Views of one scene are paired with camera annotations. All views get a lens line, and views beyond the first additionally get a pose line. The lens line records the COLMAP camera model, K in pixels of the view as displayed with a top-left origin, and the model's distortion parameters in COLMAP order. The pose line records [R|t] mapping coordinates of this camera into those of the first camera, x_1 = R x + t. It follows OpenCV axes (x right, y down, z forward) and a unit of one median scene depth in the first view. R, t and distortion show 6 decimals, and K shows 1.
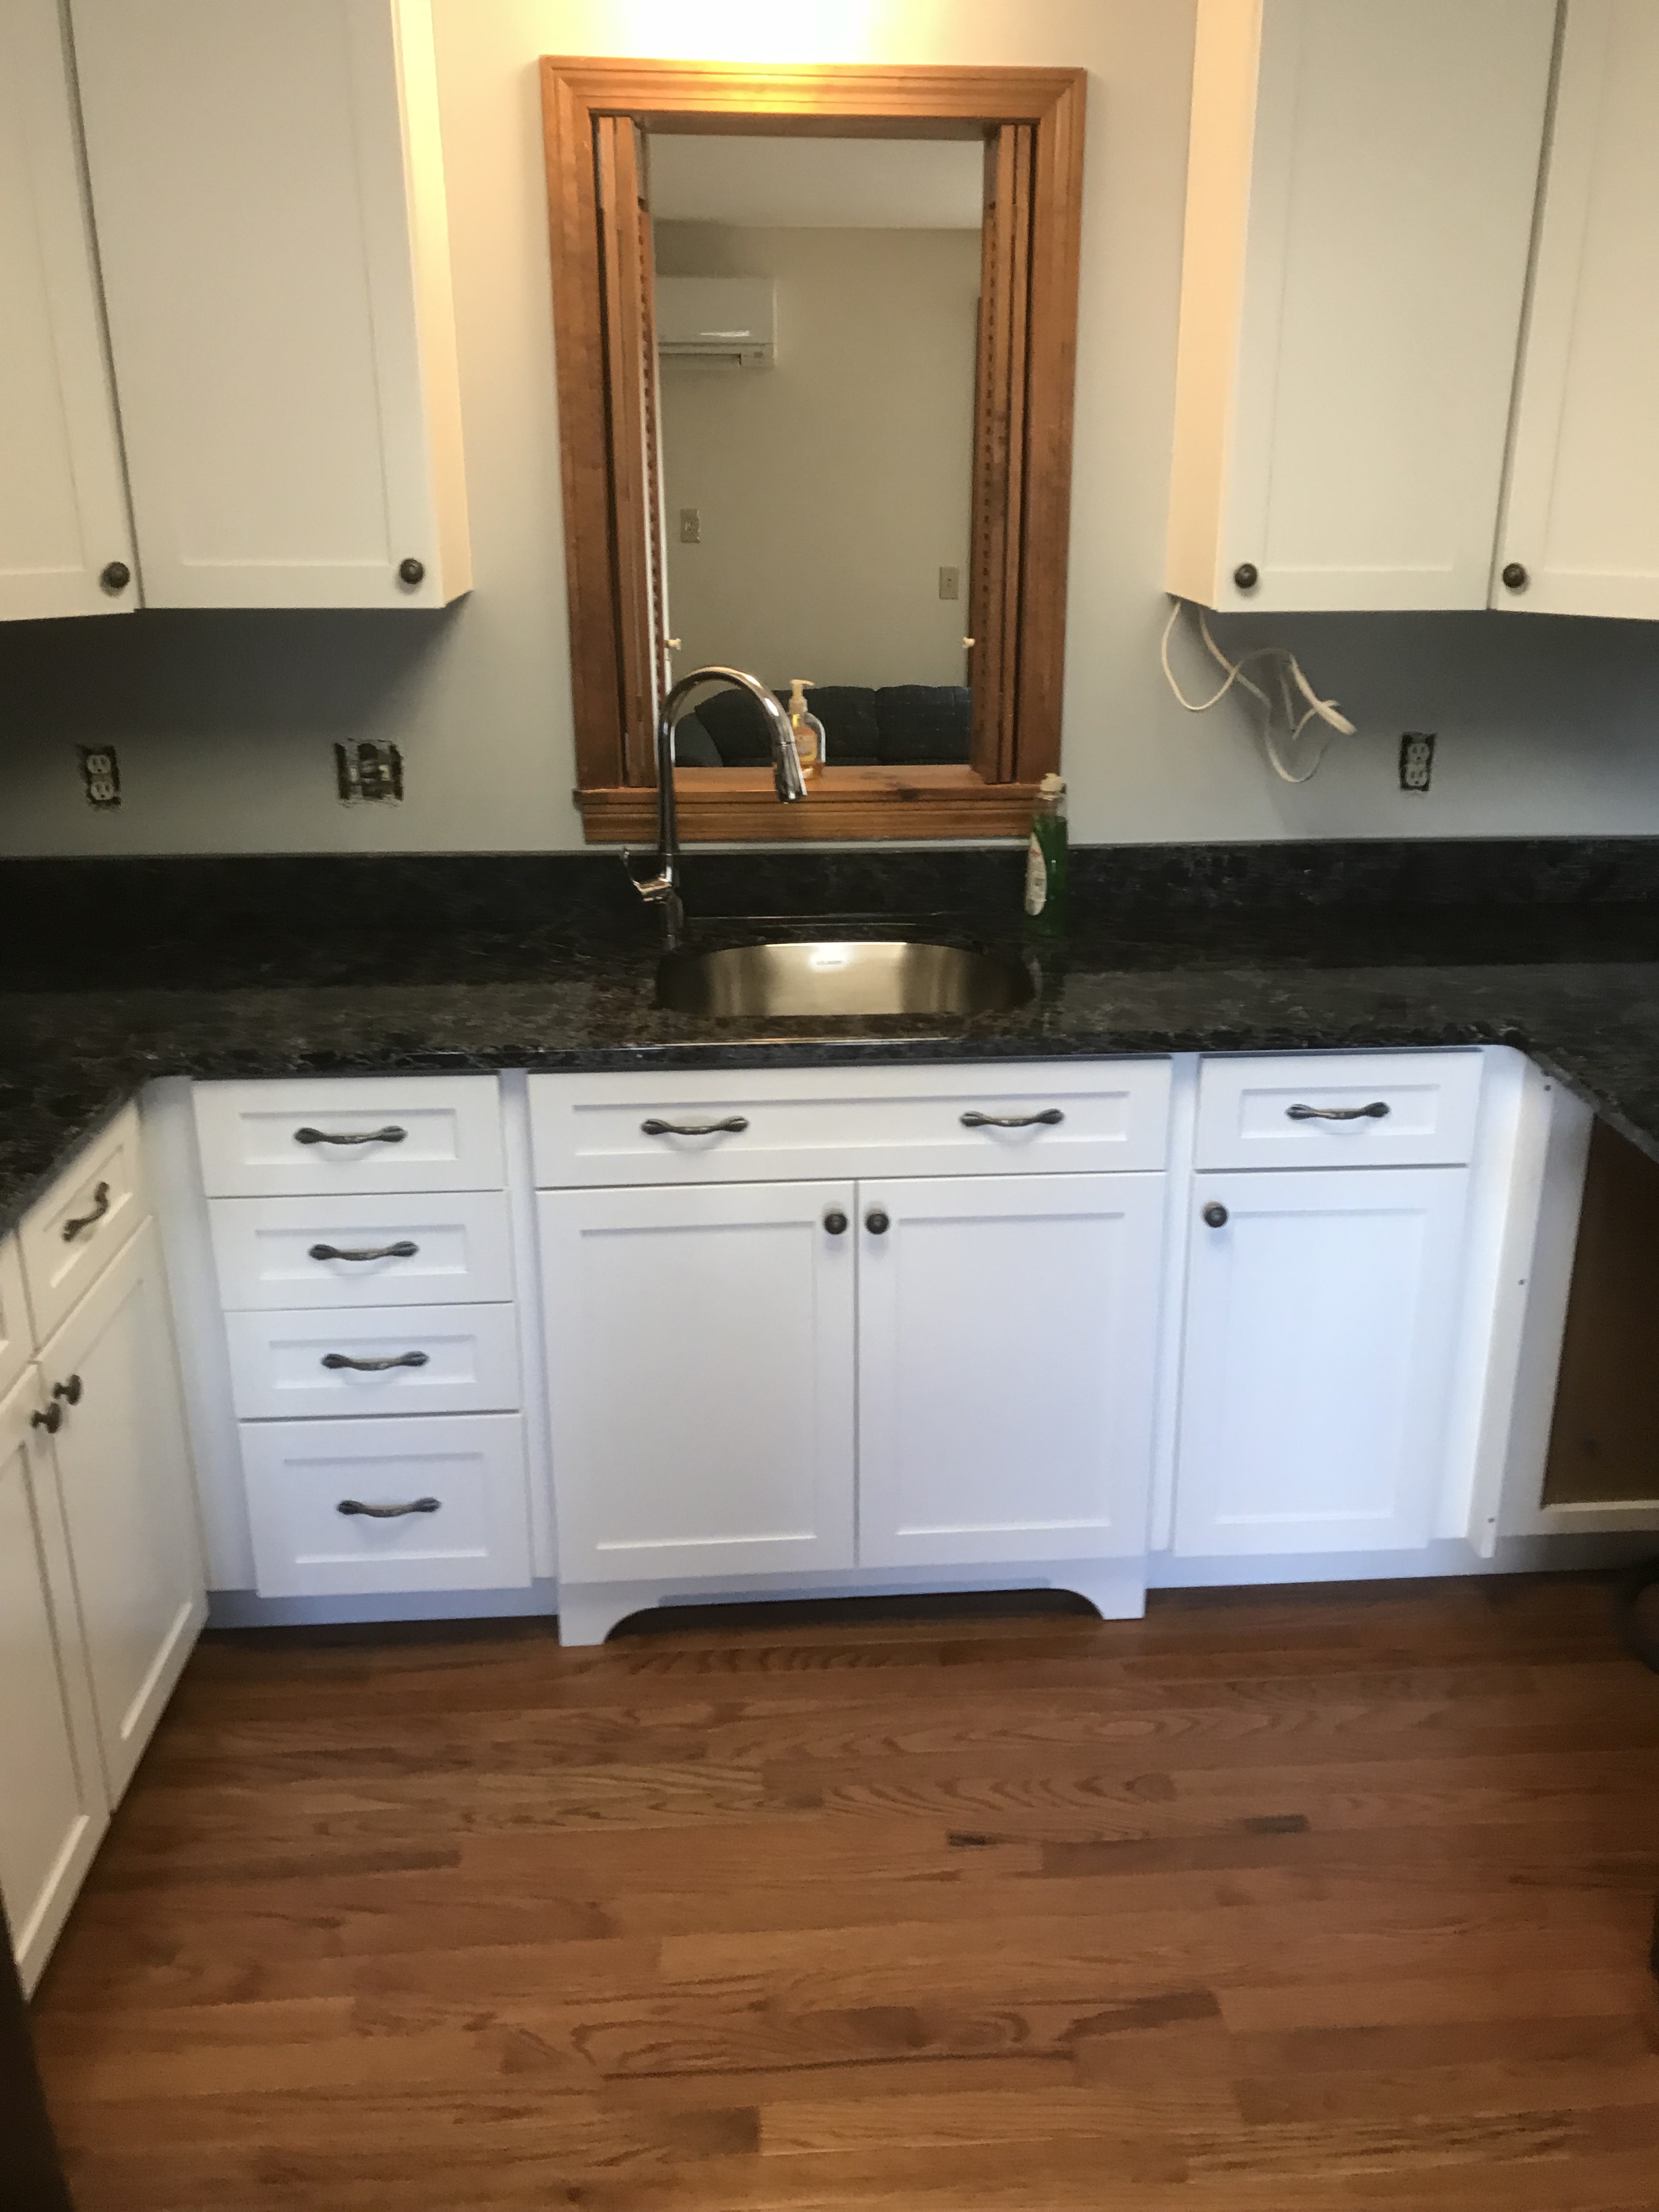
lens RADIAL K [[1775.3, 0, 825.9], [0, 1775.3, 1070.8], [0, 0, 1]] dist [0.036884, -0.033467]
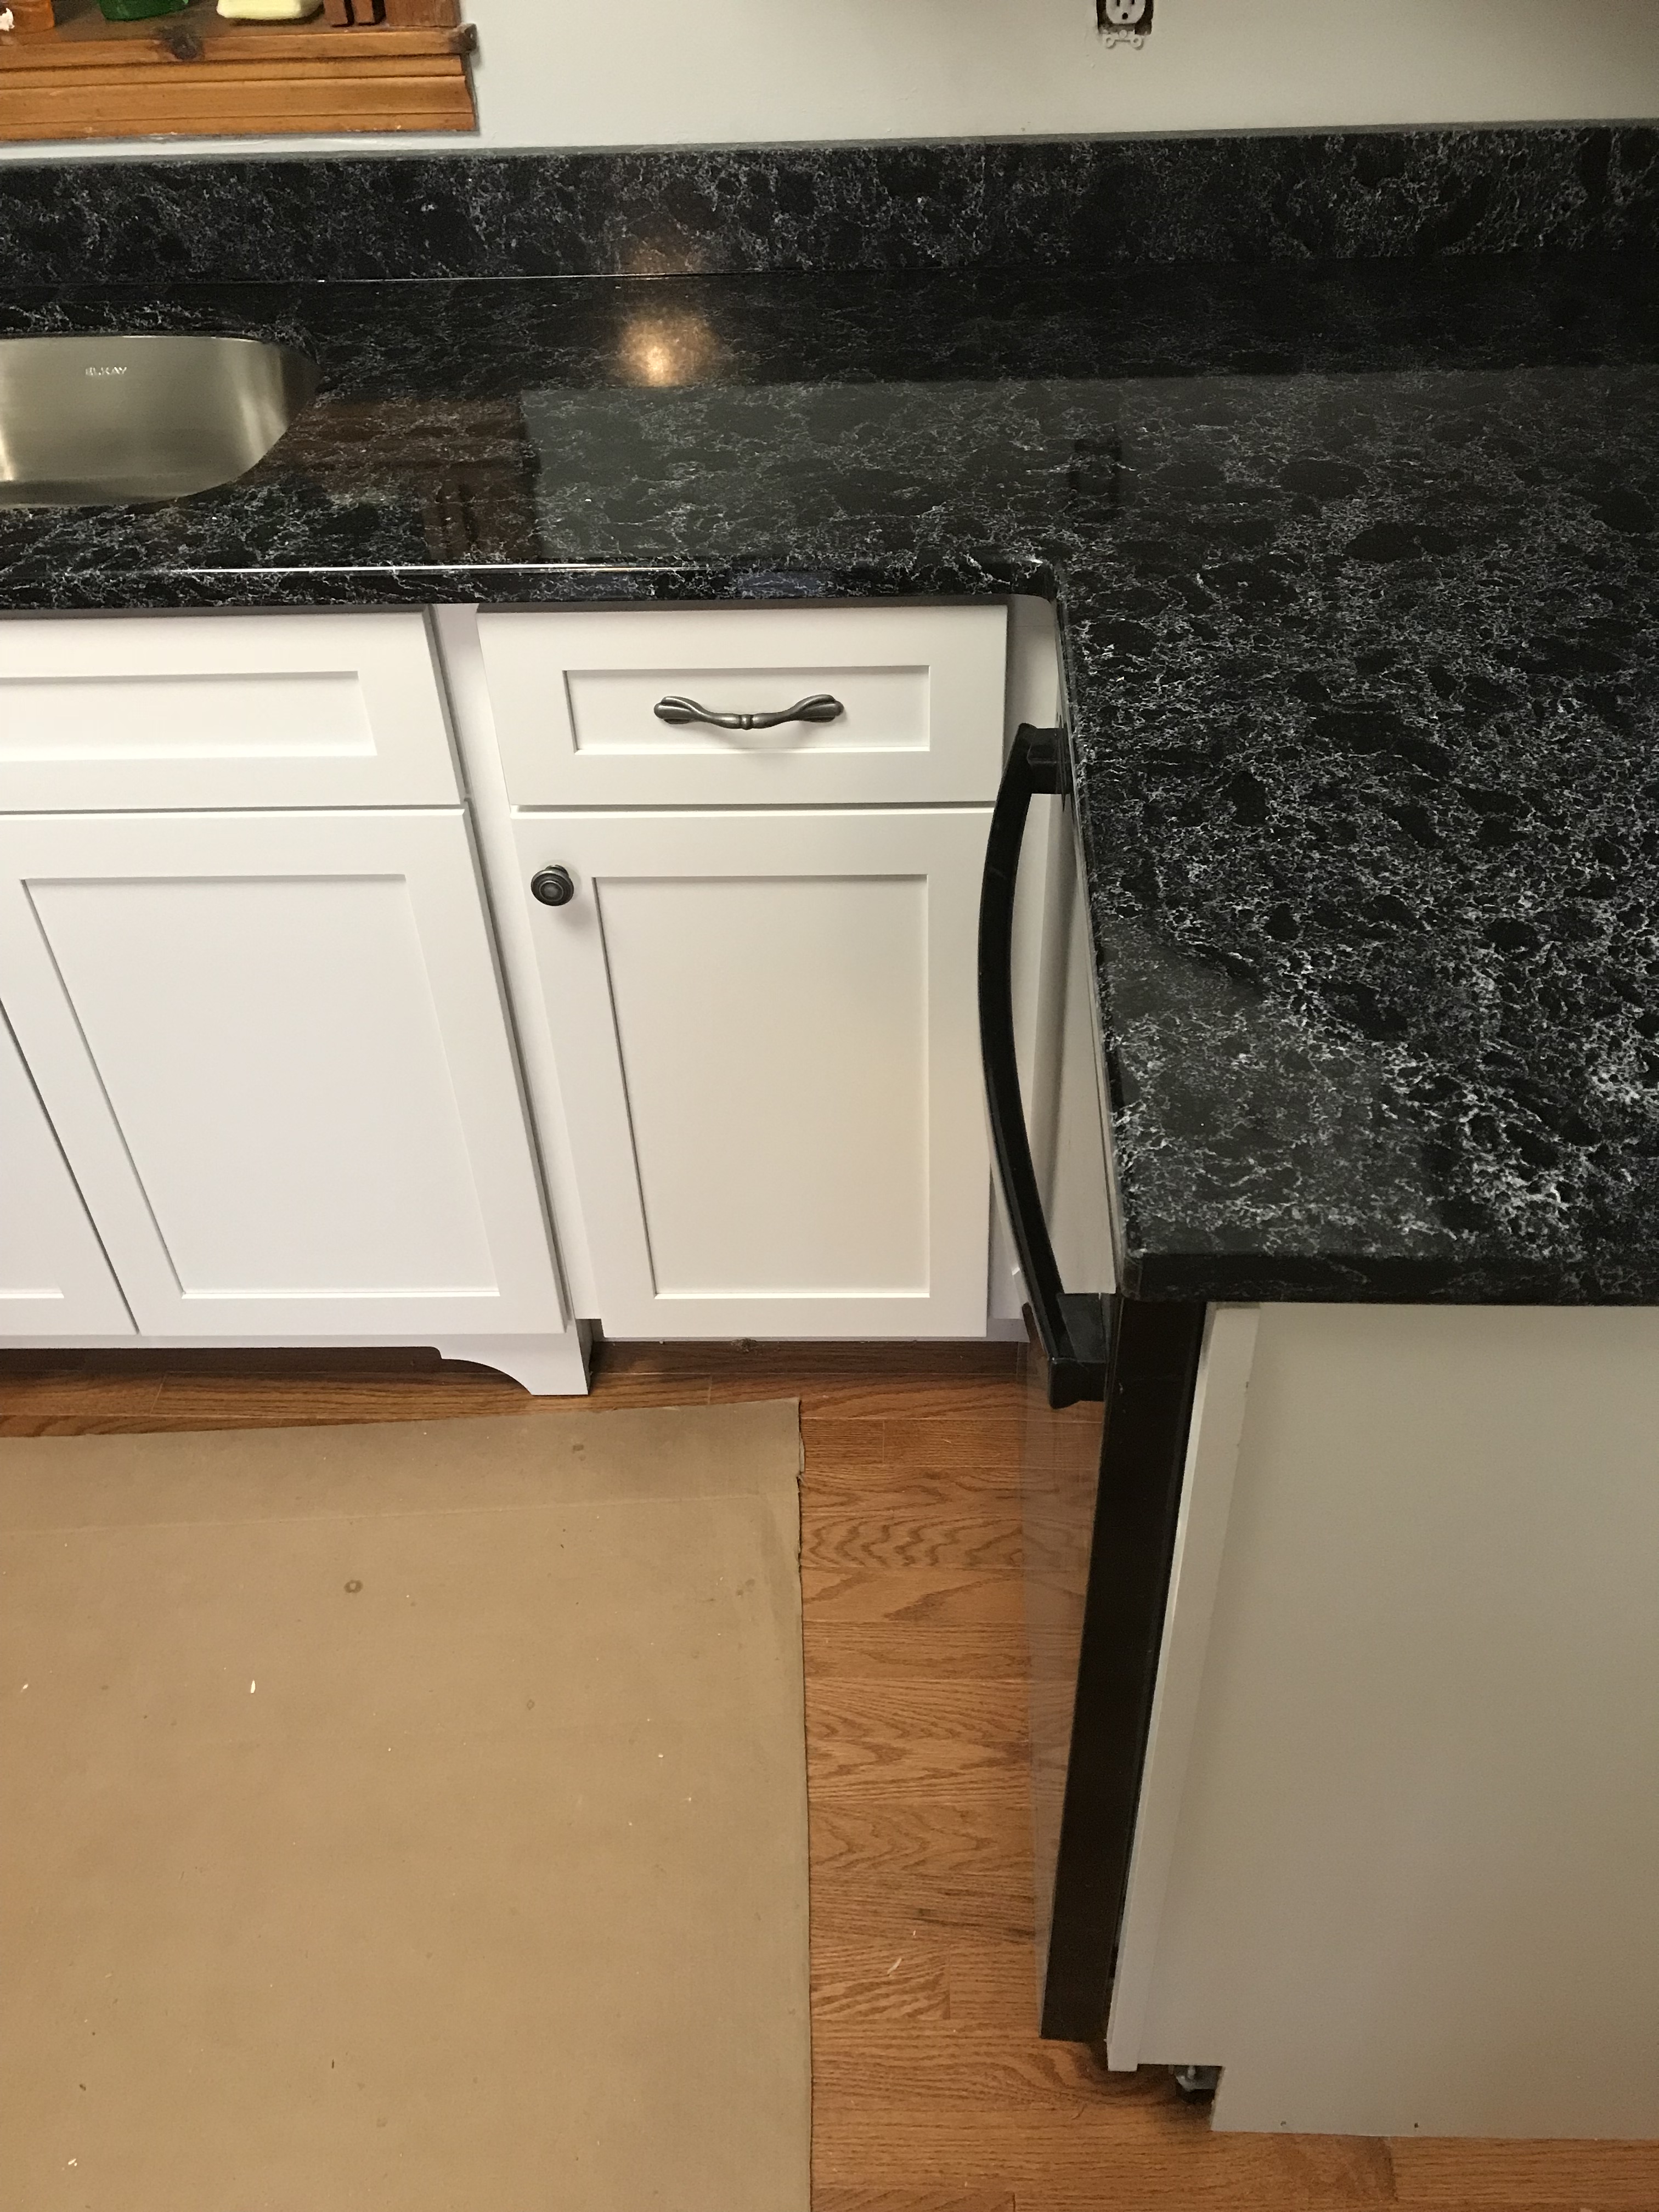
lens RADIAL K [[1775.3, 0, 845.5], [0, 1775.3, 1063.1], [0, 0, 1]] dist [0.036884, -0.033467]
pose [[0.994545, 0.040567, -0.096092, 0.318679], [-0.003270, 0.932941, 0.360015, -0.062675], [0.104253, -0.357737, 0.927985, 0.386784]]
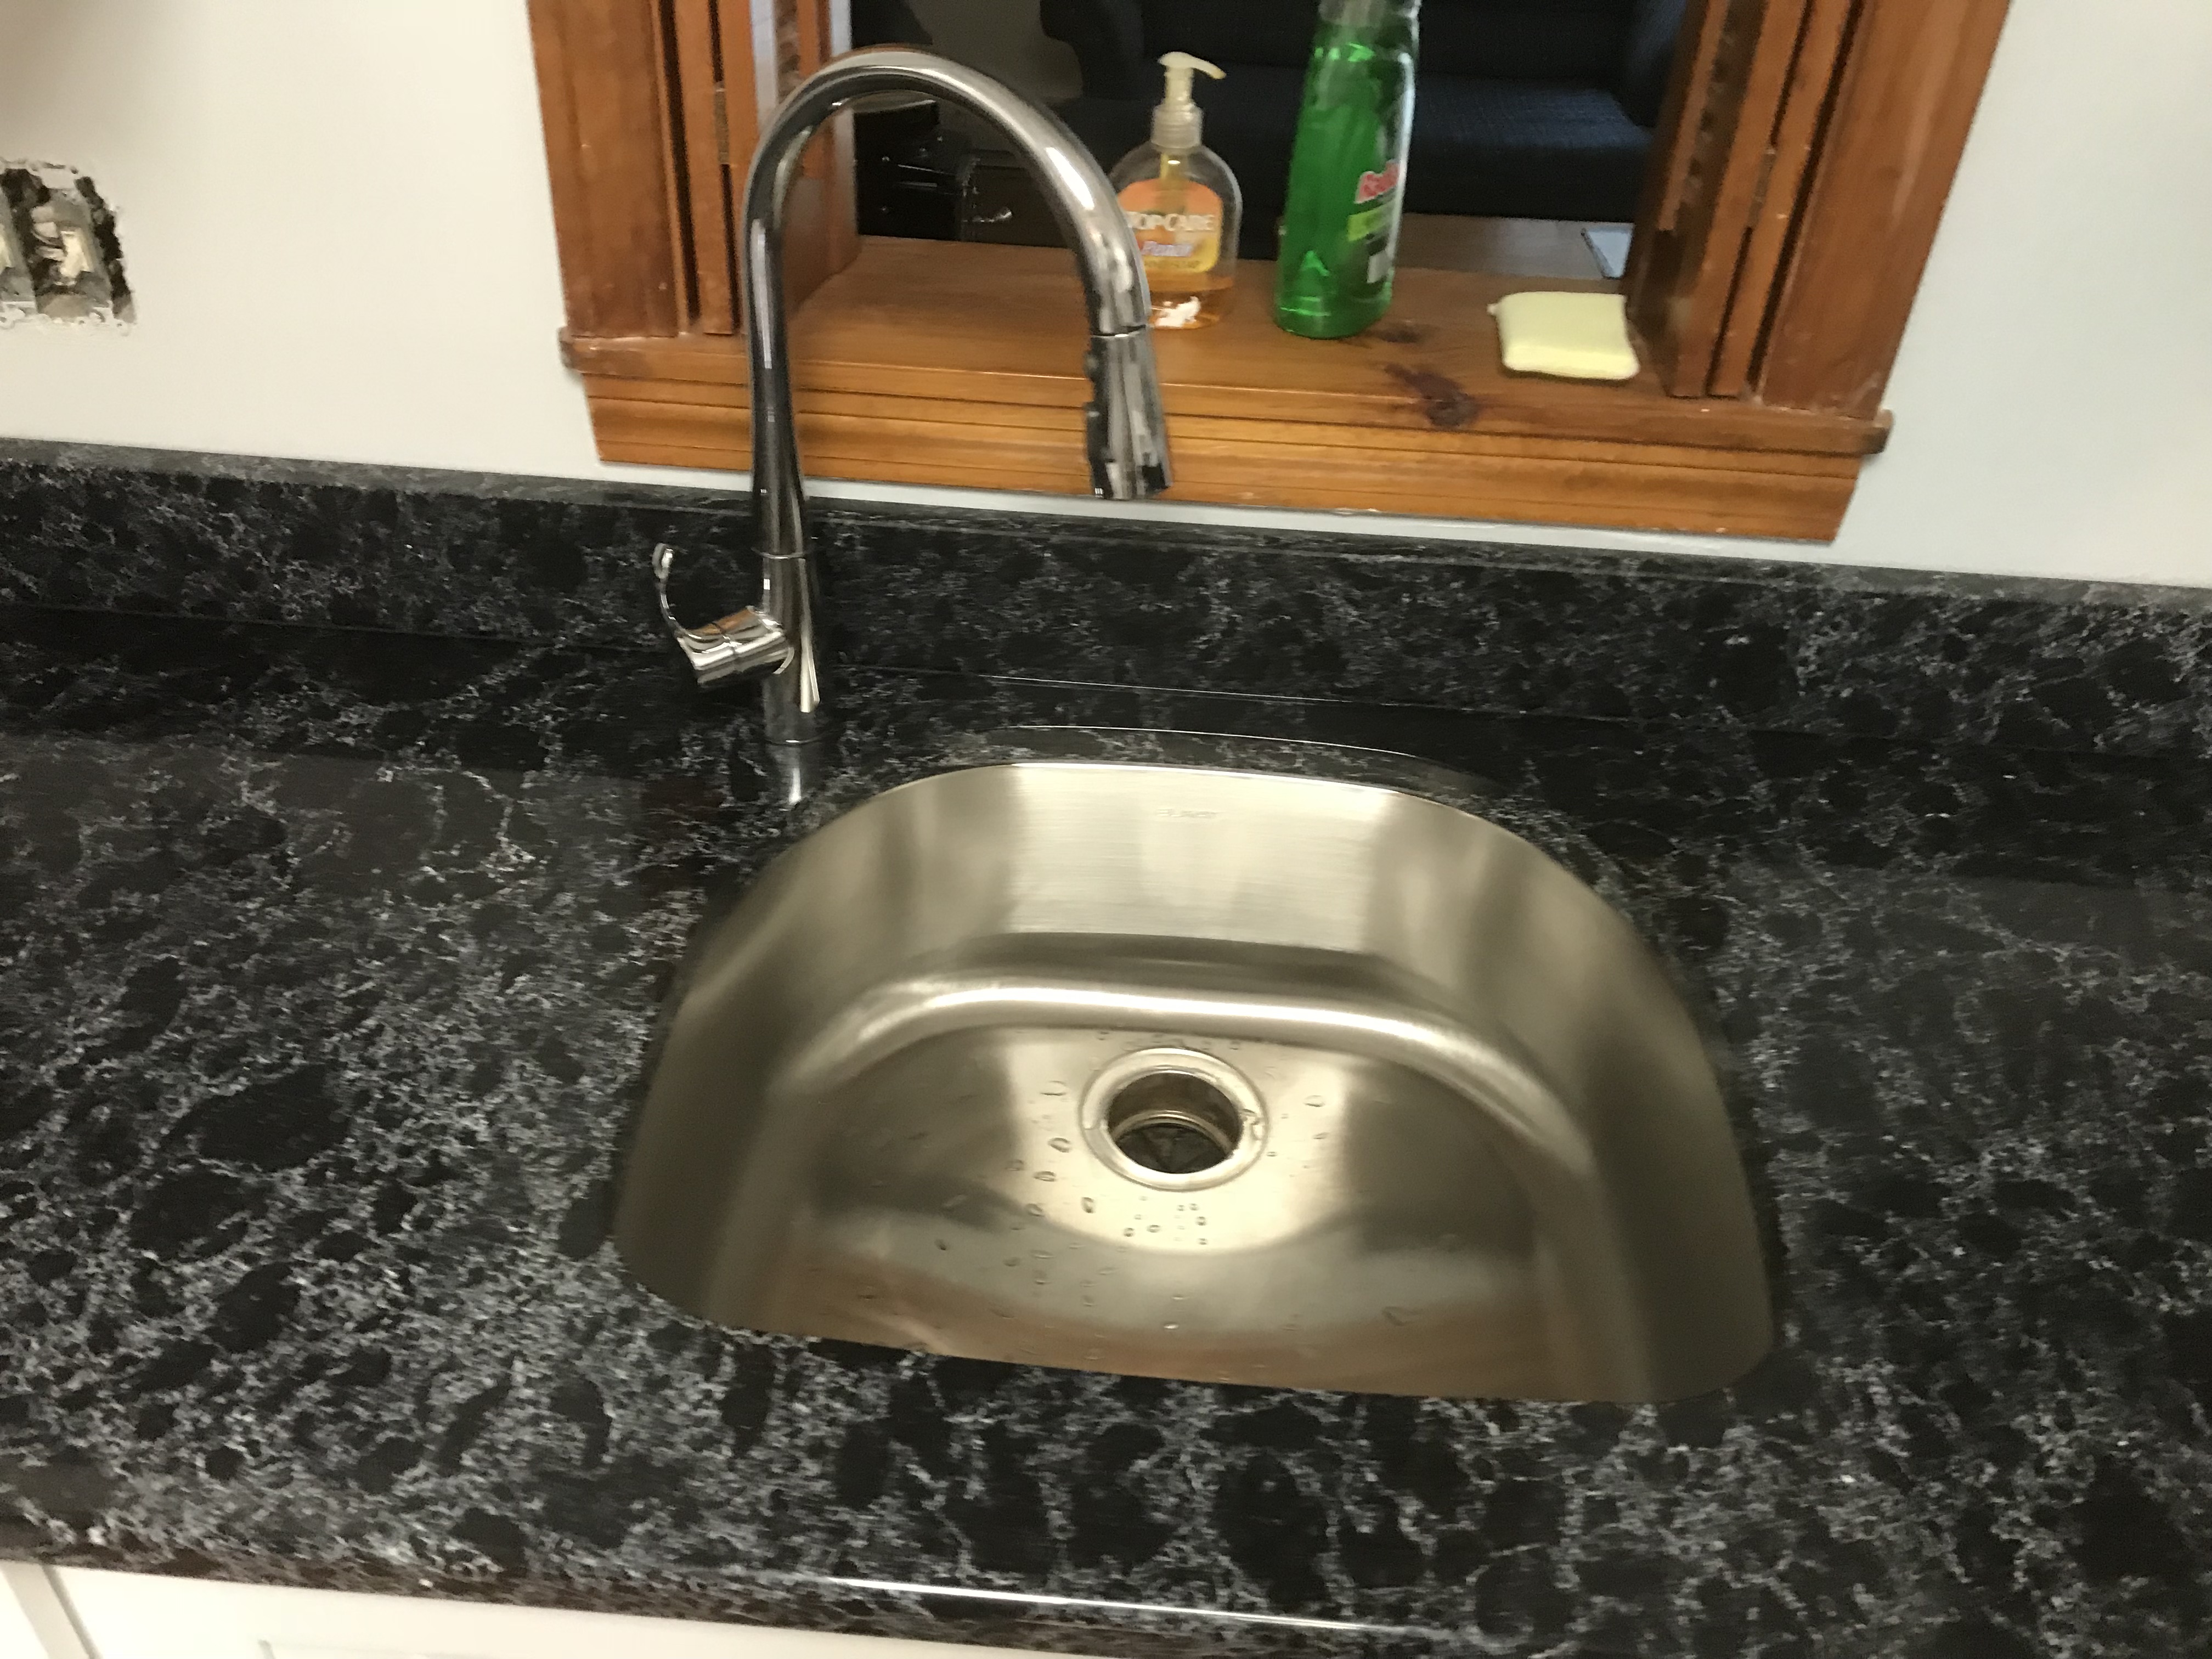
lens RADIAL K [[1775.3, 0, 1019.0], [0, 1775.3, 794.4], [0, 0, 1]] dist [0.036884, -0.033467]
pose [[0.988277, 0.112914, -0.102757, 0.005556], [-0.078530, 0.953157, 0.292106, -0.181538], [0.130926, -0.280612, 0.950850, 0.617400]]
